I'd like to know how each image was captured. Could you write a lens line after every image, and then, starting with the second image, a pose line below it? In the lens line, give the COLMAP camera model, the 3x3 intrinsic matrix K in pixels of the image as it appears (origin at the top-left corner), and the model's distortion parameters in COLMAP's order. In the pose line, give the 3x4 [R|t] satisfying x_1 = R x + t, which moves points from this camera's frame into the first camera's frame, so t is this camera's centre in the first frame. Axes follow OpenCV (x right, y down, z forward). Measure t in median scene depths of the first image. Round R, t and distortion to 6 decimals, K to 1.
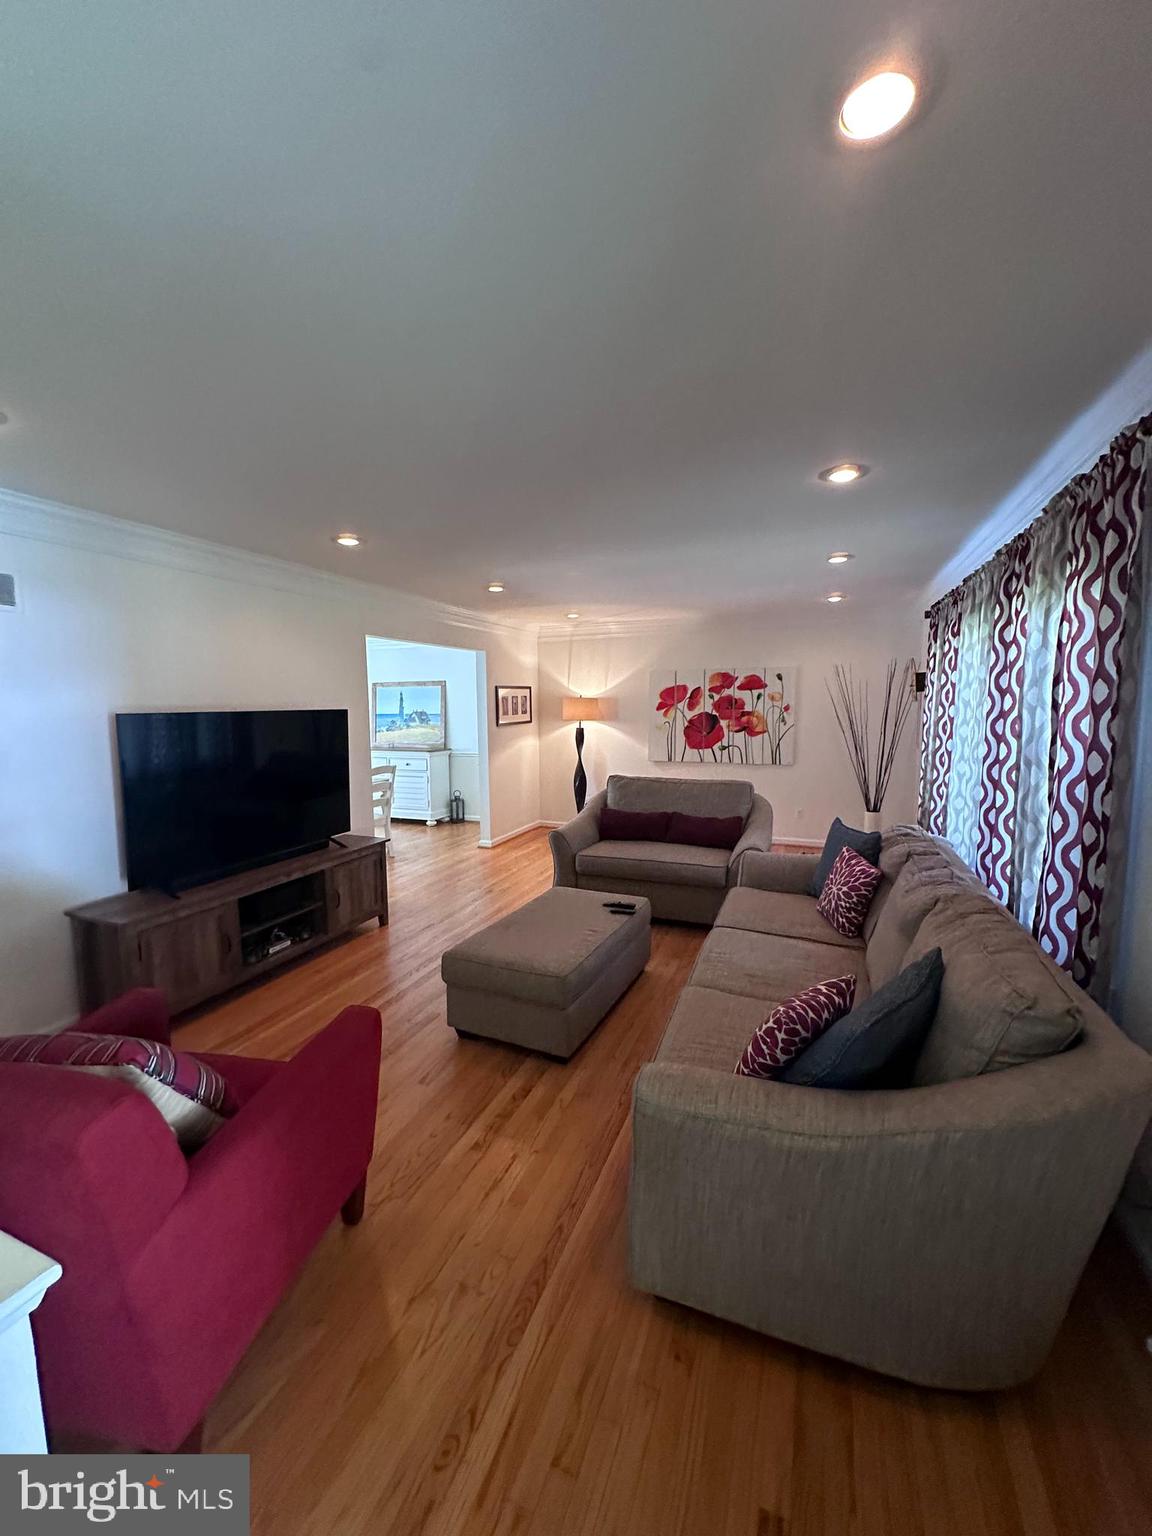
lens RADIAL K [[612.1, 0, 576.0], [0, 612.1, 768.0], [0, 0, 1]] dist [0.000243, 0.000030]
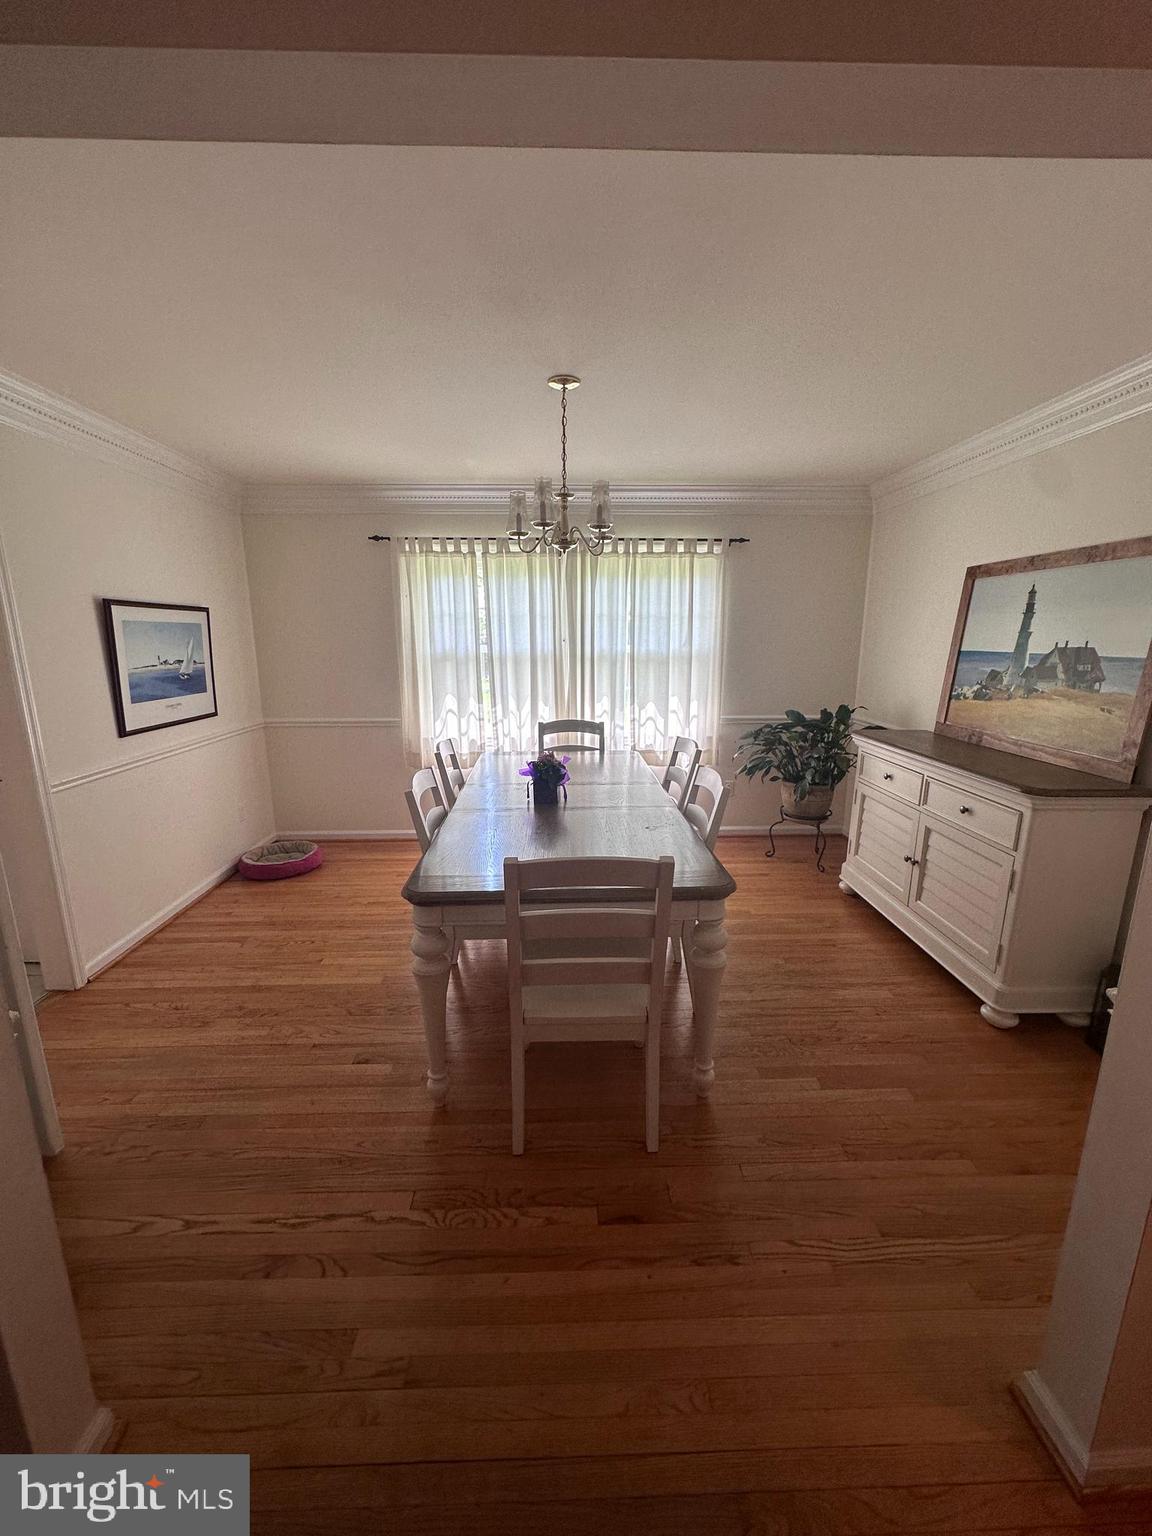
lens RADIAL K [[612.1, 0, 576.0], [0, 612.1, 768.0], [0, 0, 1]] dist [0.000243, 0.000030]
pose [[0.397266, 0.203881, -0.894770, -0.066122], [-0.099442, 0.978832, 0.178884, -0.062954], [0.912300, 0.017913, 0.409131, 0.642238]]
